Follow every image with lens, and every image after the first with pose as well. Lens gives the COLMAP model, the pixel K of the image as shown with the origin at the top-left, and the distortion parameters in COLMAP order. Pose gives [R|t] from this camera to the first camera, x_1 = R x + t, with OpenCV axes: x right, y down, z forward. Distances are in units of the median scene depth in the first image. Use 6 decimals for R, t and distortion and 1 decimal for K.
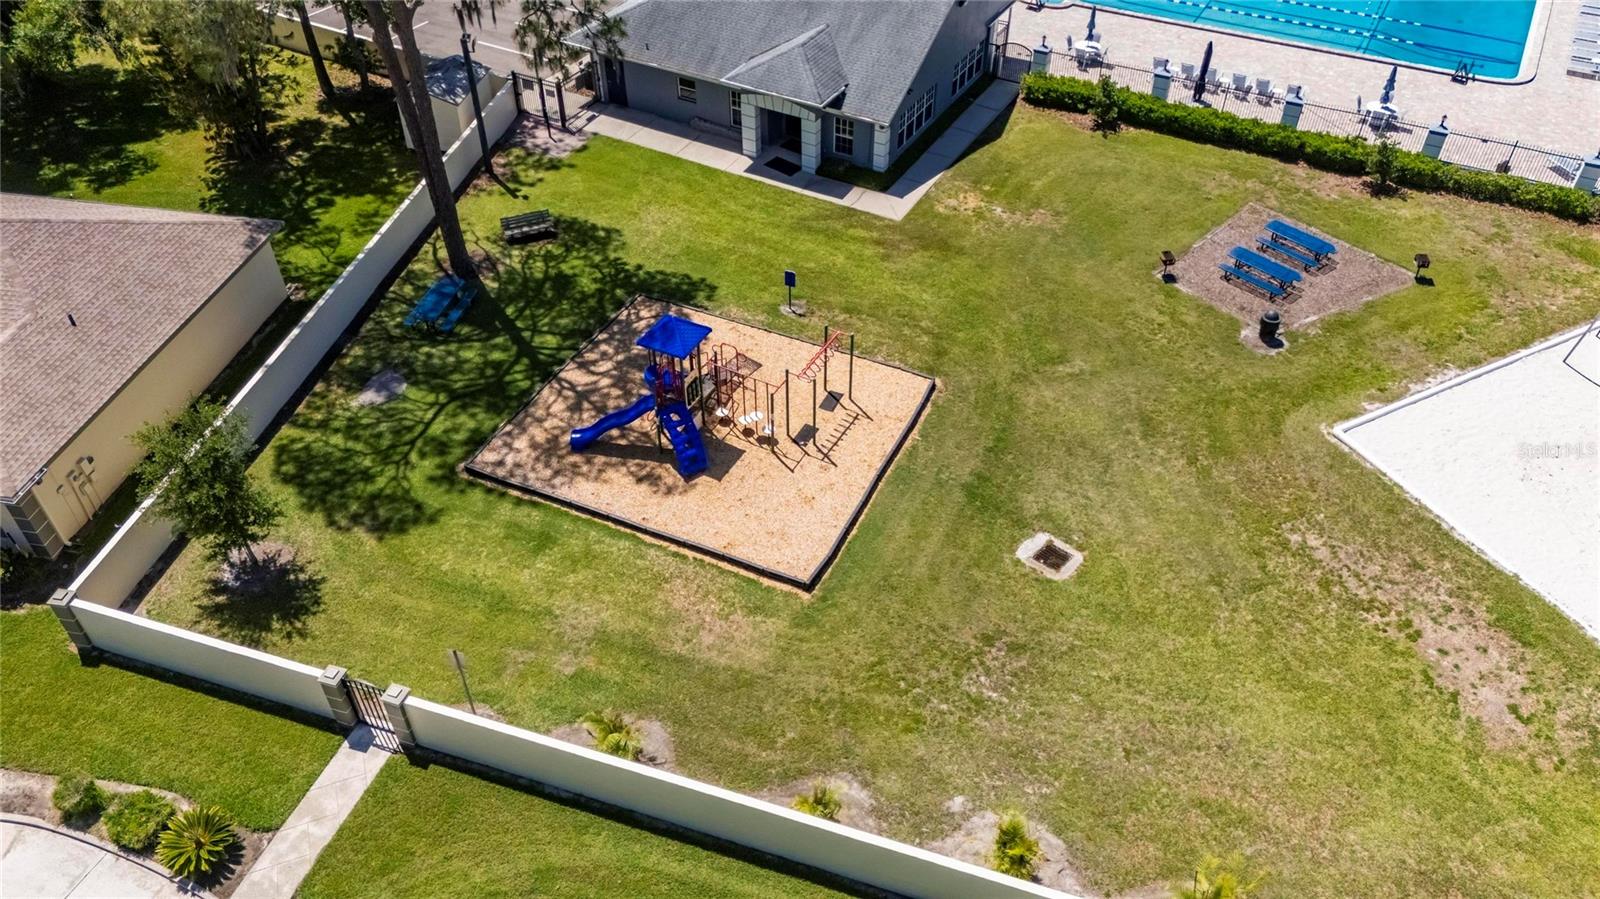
lens RADIAL K [[1171.6, 0, 805.6], [0, 1171.6, 449.3], [0, 0, 1]] dist [0.083205, -0.086883]
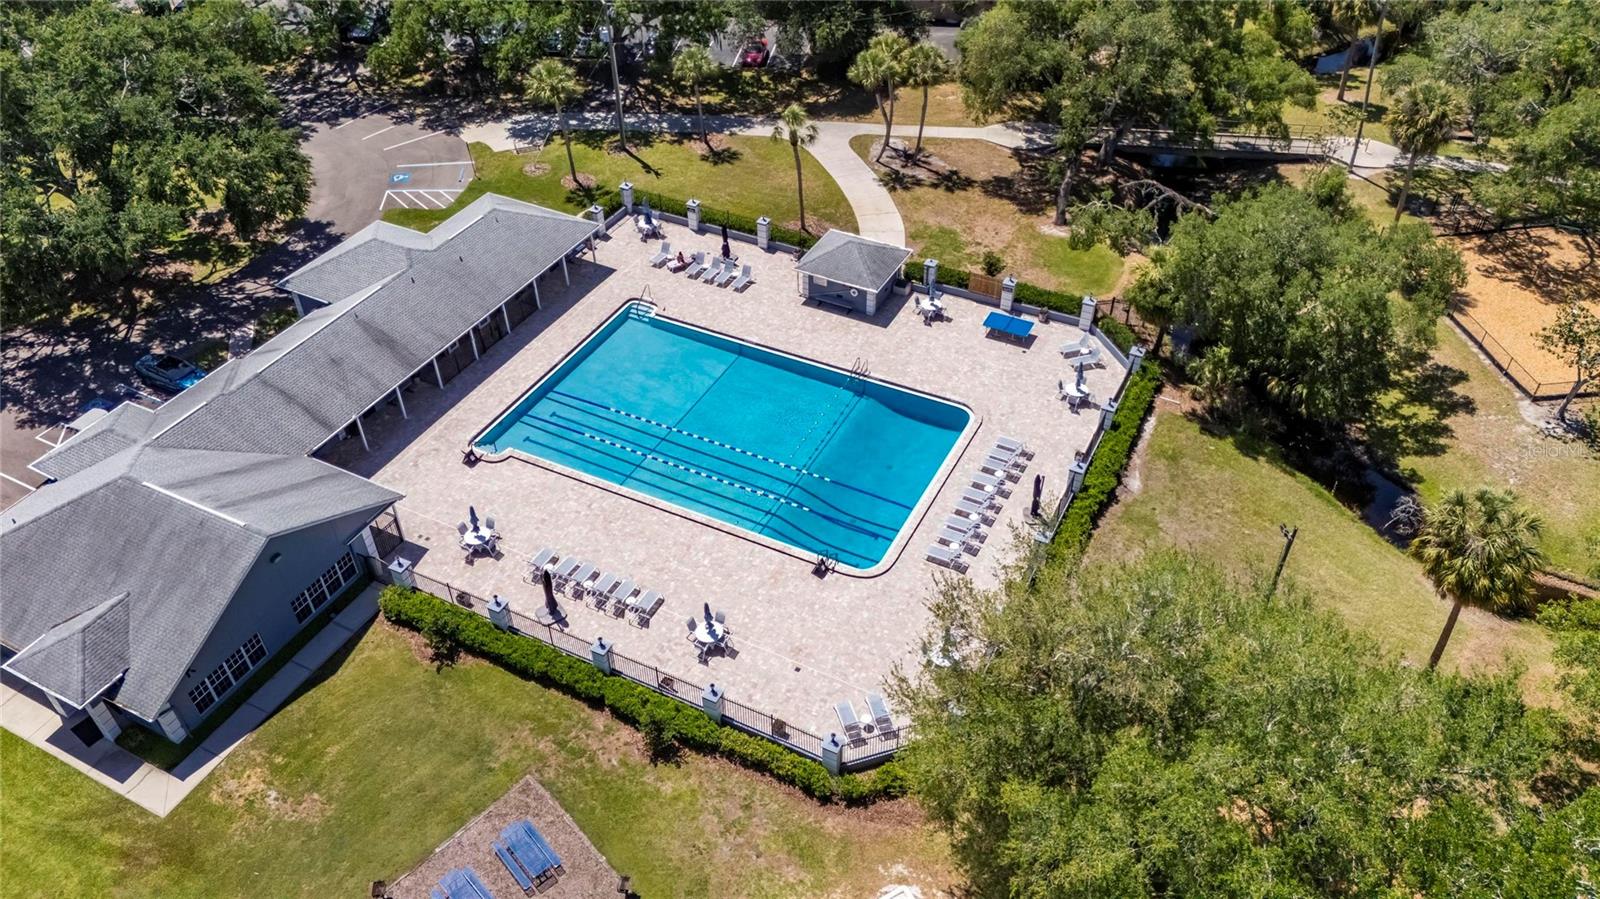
lens RADIAL K [[1171.6, 0, 805.6], [0, 1171.6, 449.3], [0, 0, 1]] dist [0.083205, -0.086883]
pose [[0.999369, -0.030466, 0.018271, 0.646857], [0.030871, 0.999274, -0.022311, -0.490954], [-0.017578, 0.022861, 0.999584, -0.033293]]
